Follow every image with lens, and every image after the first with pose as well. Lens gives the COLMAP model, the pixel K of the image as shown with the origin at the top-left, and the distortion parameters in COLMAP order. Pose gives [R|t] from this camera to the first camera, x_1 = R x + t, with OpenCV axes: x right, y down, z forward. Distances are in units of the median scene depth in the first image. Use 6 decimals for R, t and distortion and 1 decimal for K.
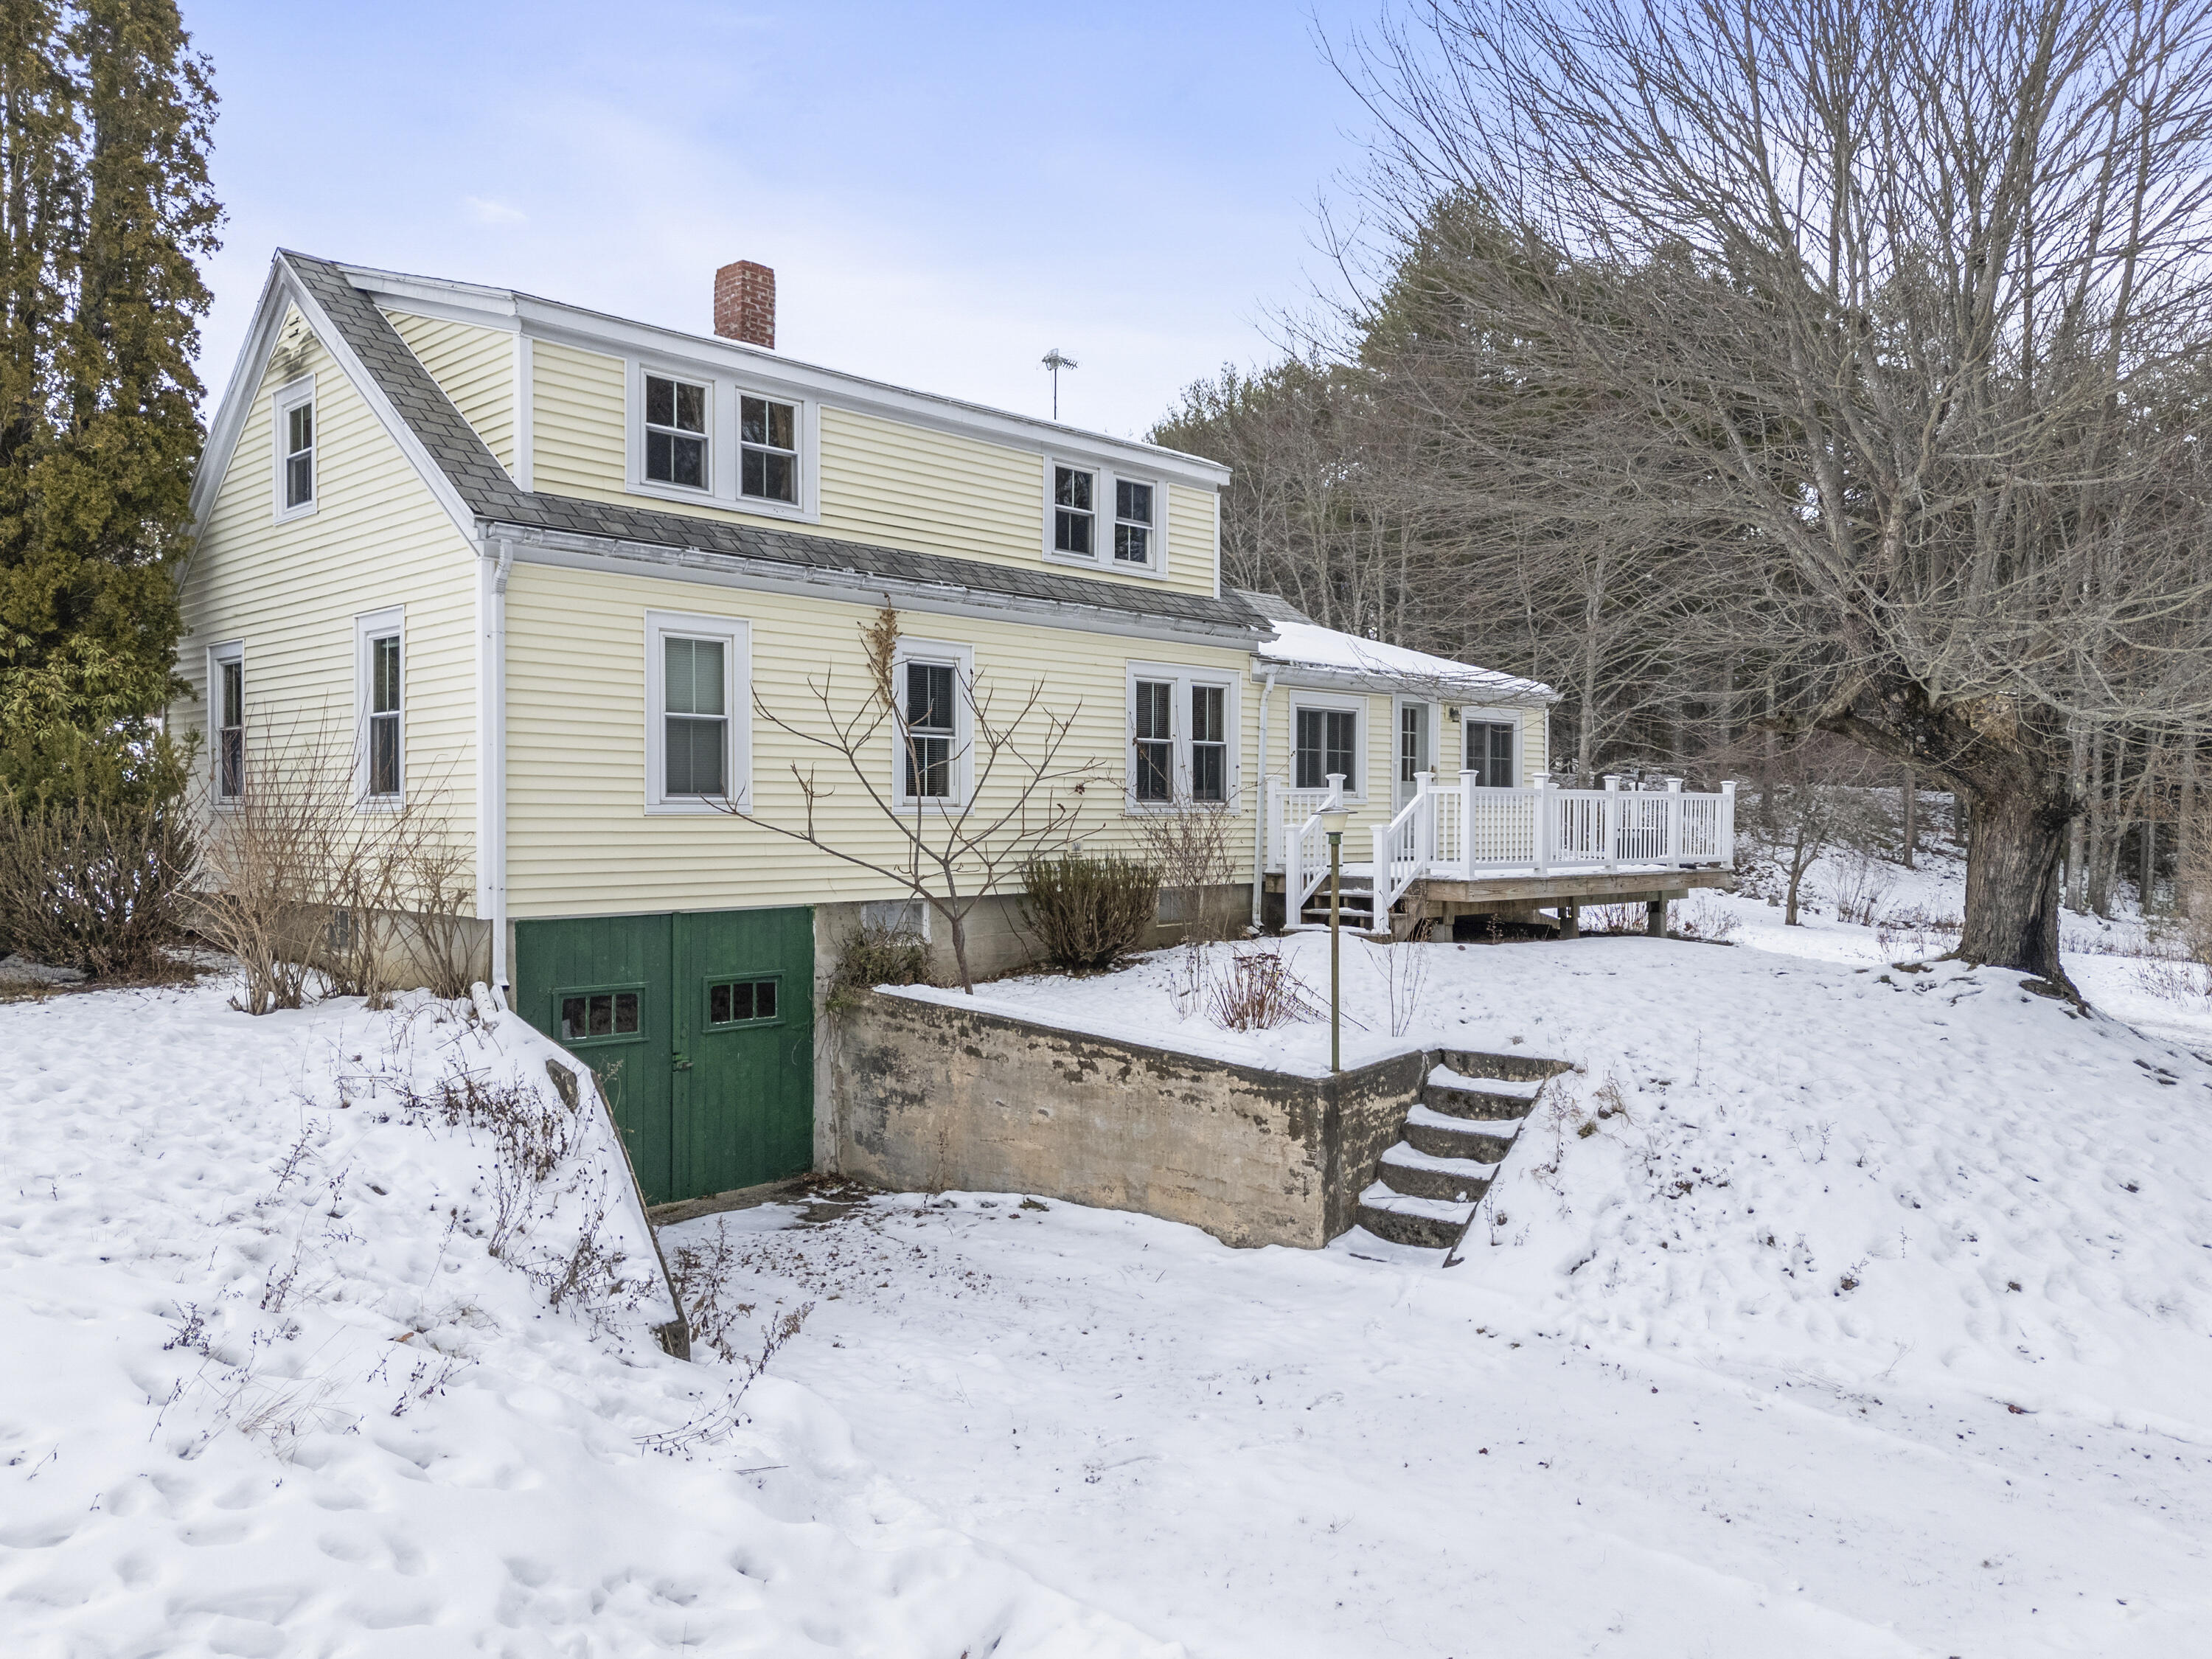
lens RADIAL K [[1639.0, 0, 1100.8], [0, 1639.0, 816.0], [0, 0, 1]] dist [0.061408, -0.061431]
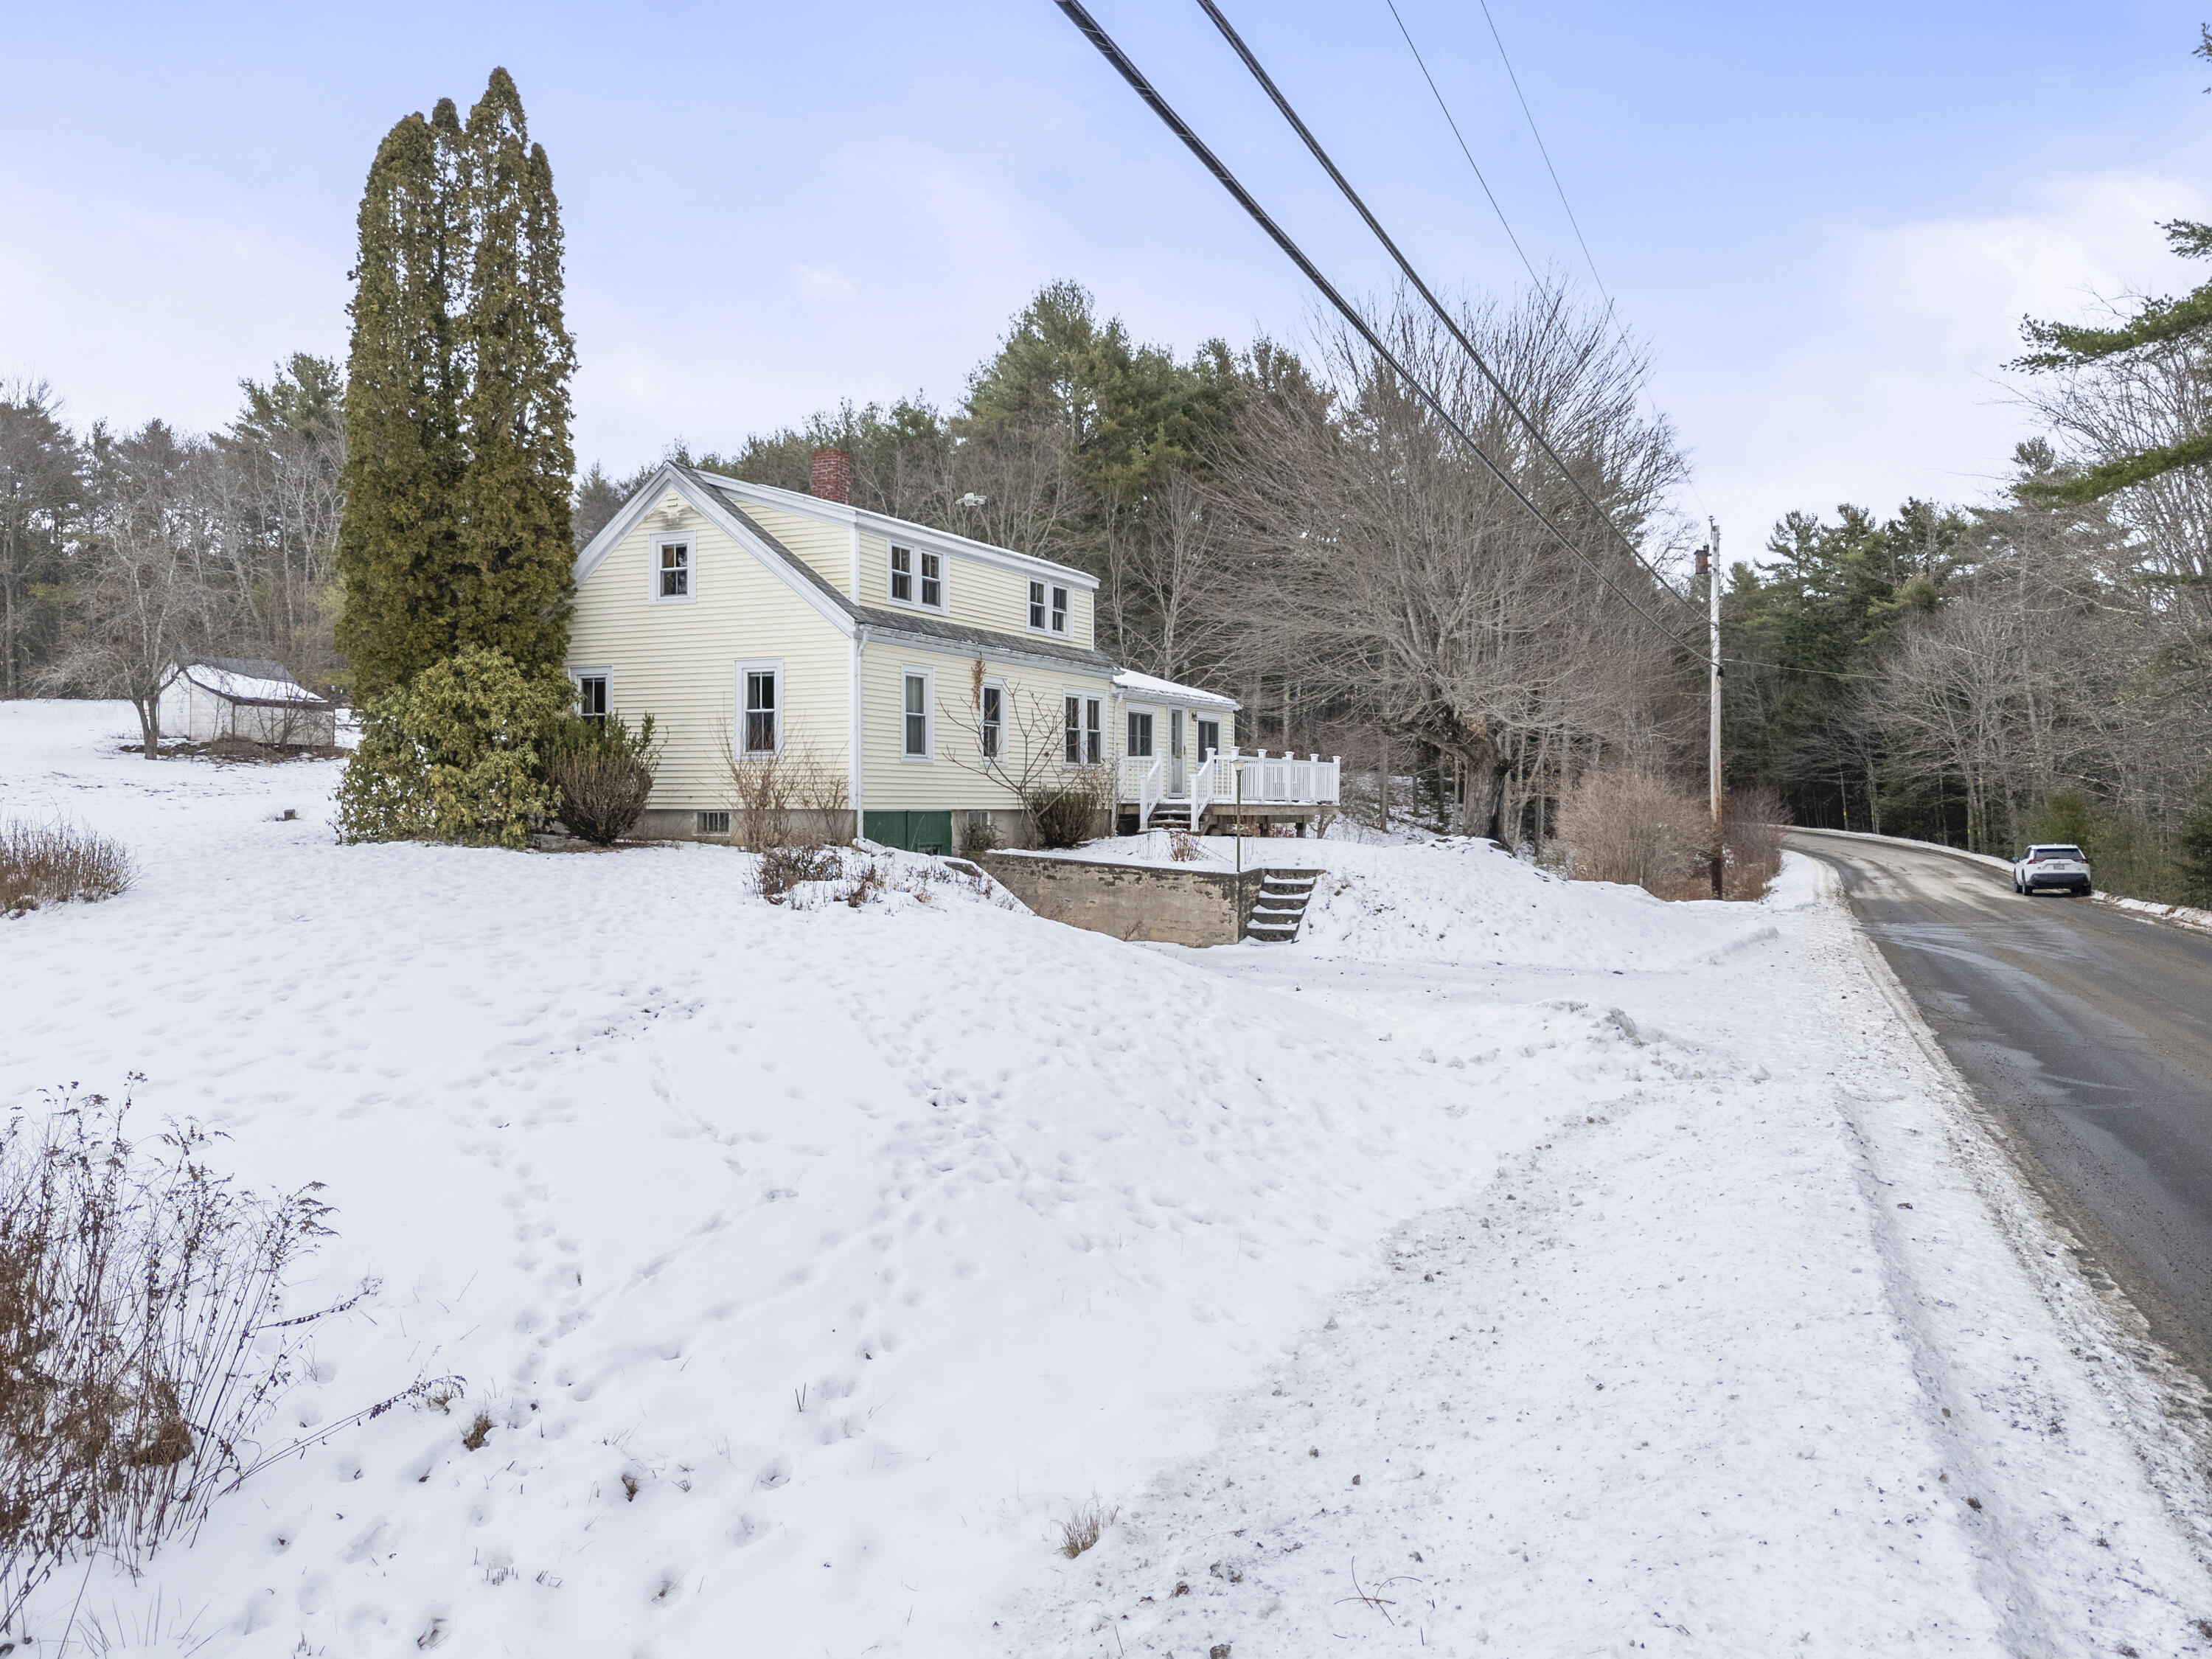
lens RADIAL K [[1639.0, 0, 1100.8], [0, 1639.0, 816.0], [0, 0, 1]] dist [0.061408, -0.061431]
pose [[0.954989, -0.002416, 0.296632, -0.572518], [0.000596, 0.999980, 0.006228, 0.047251], [-0.296642, -0.005771, 0.954971, -0.910313]]
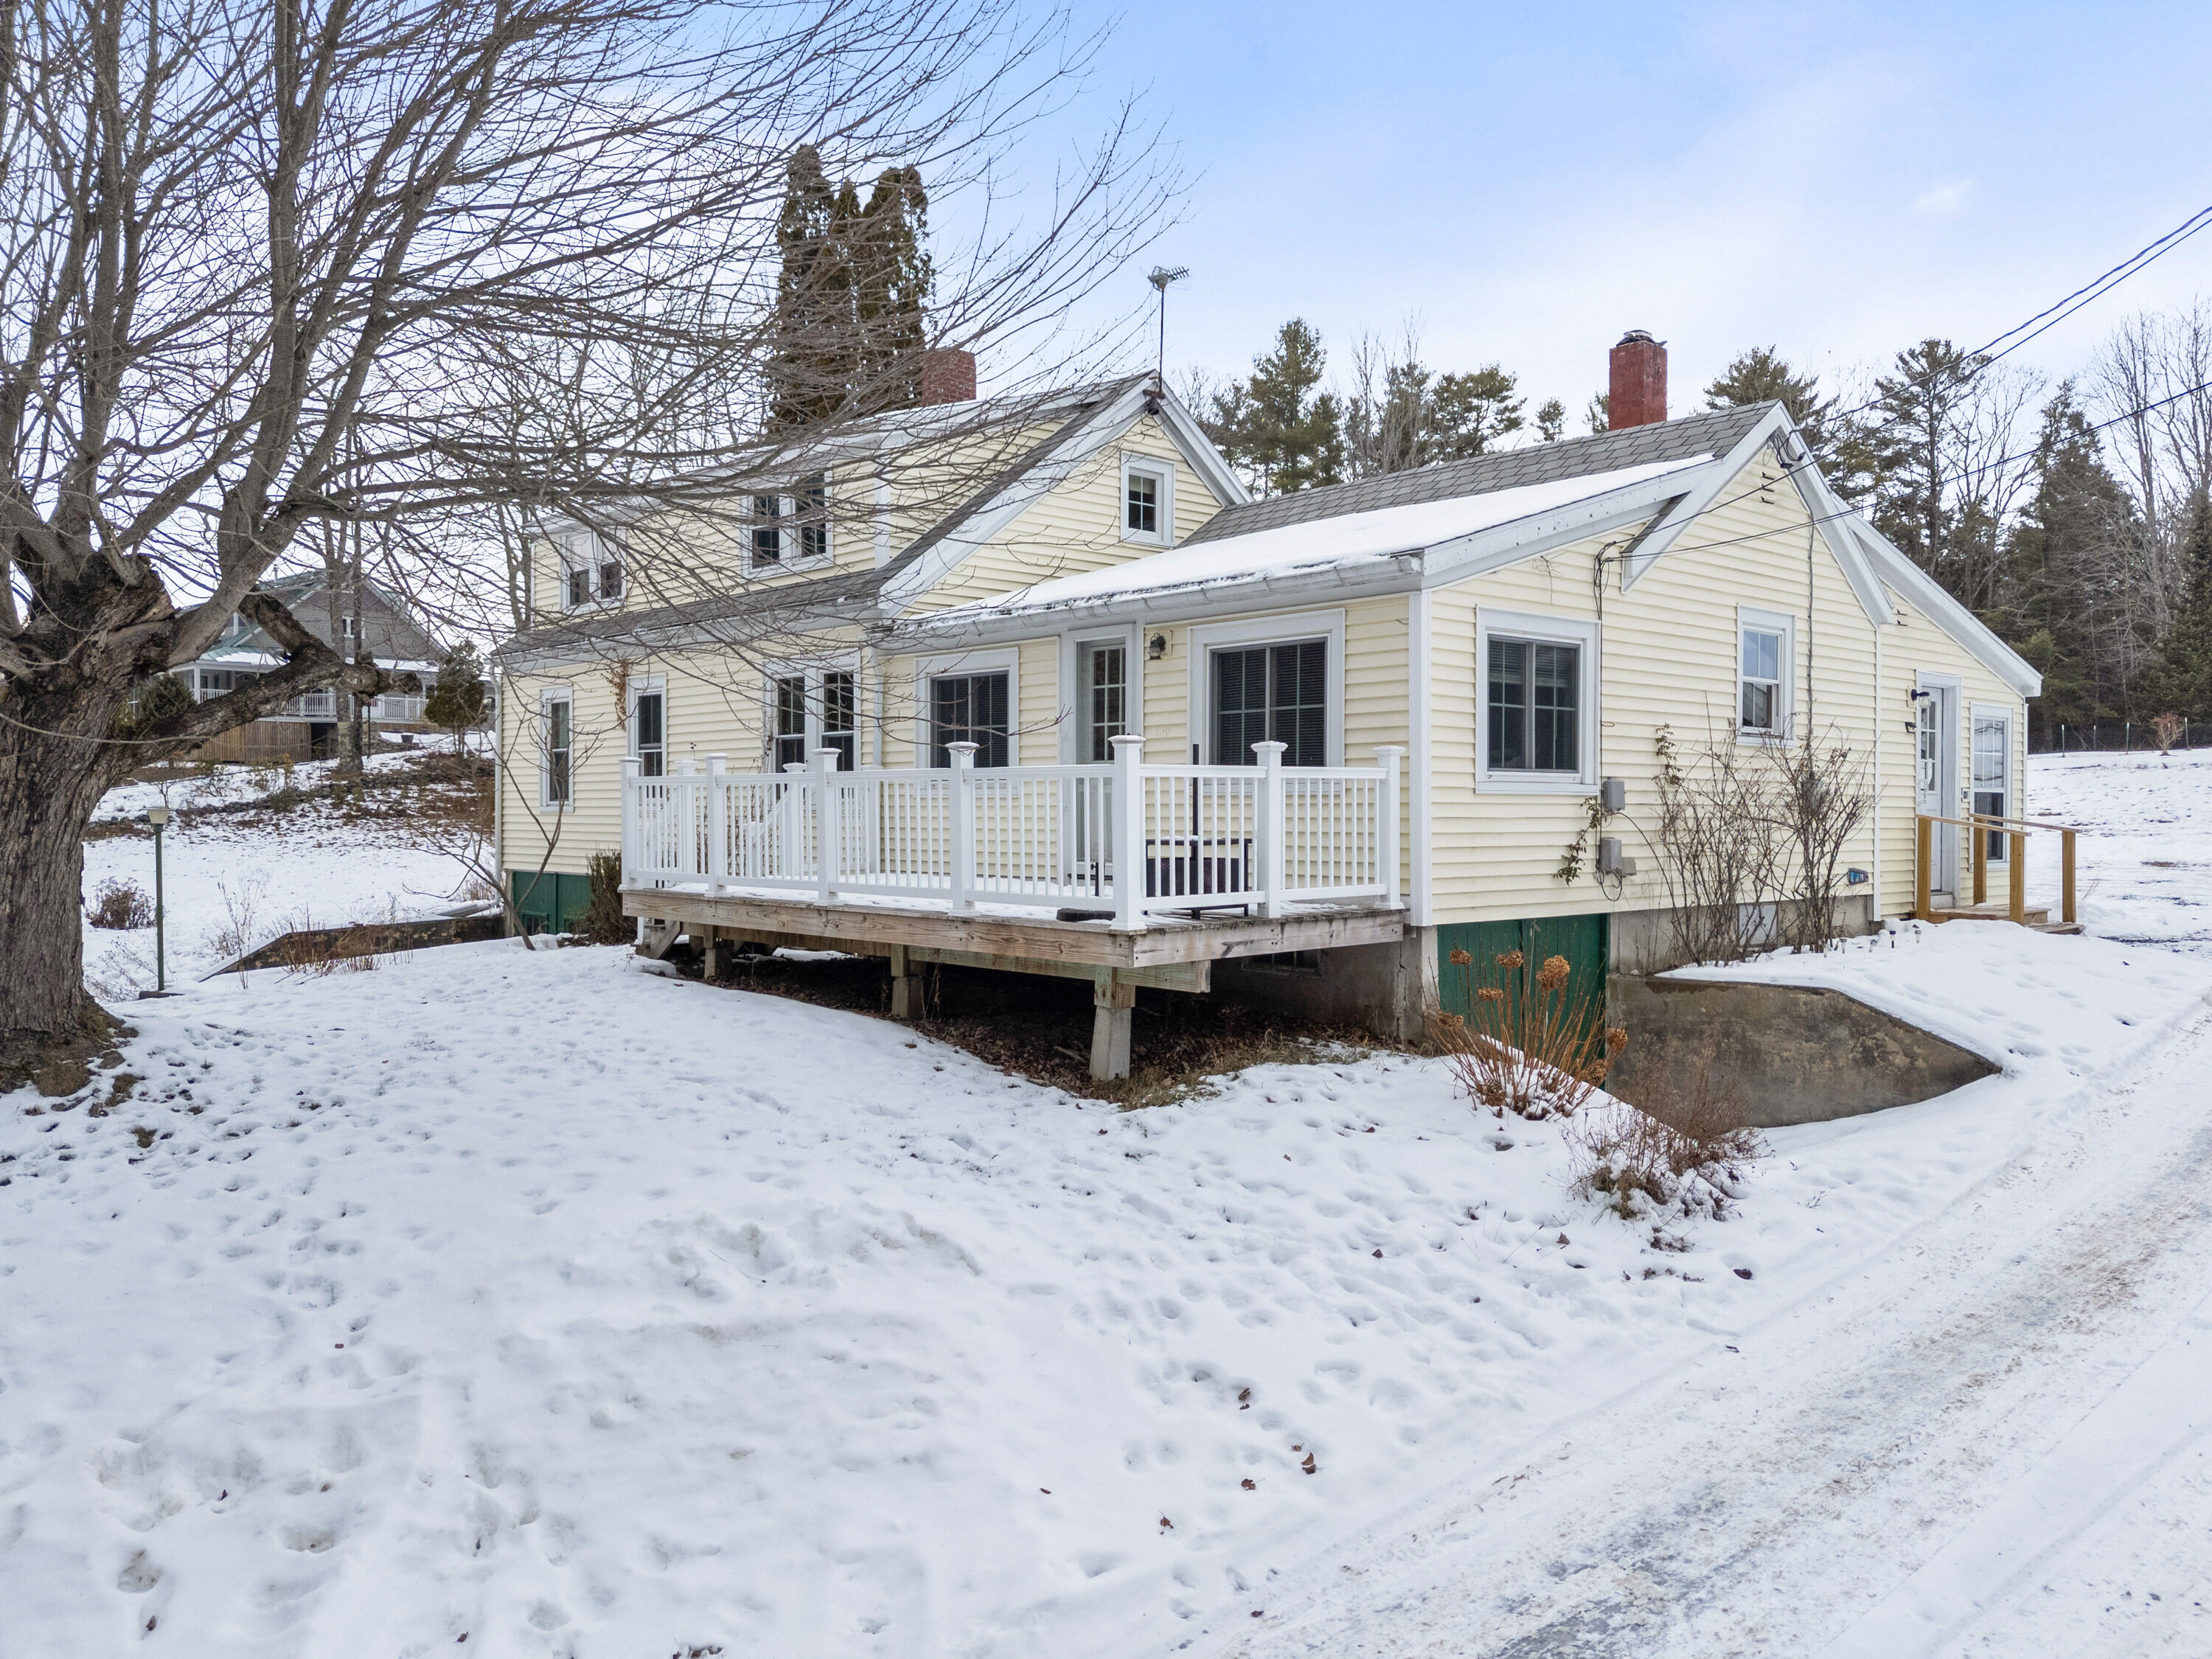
lens RADIAL K [[1639.0, 0, 1100.8], [0, 1639.0, 816.0], [0, 0, 1]] dist [0.061408, -0.061431]
pose [[-0.071632, 0.026352, -0.997083, 1.050316], [0.010387, 0.999616, 0.025673, -0.017627], [0.997377, -0.008517, -0.071879, 1.276496]]
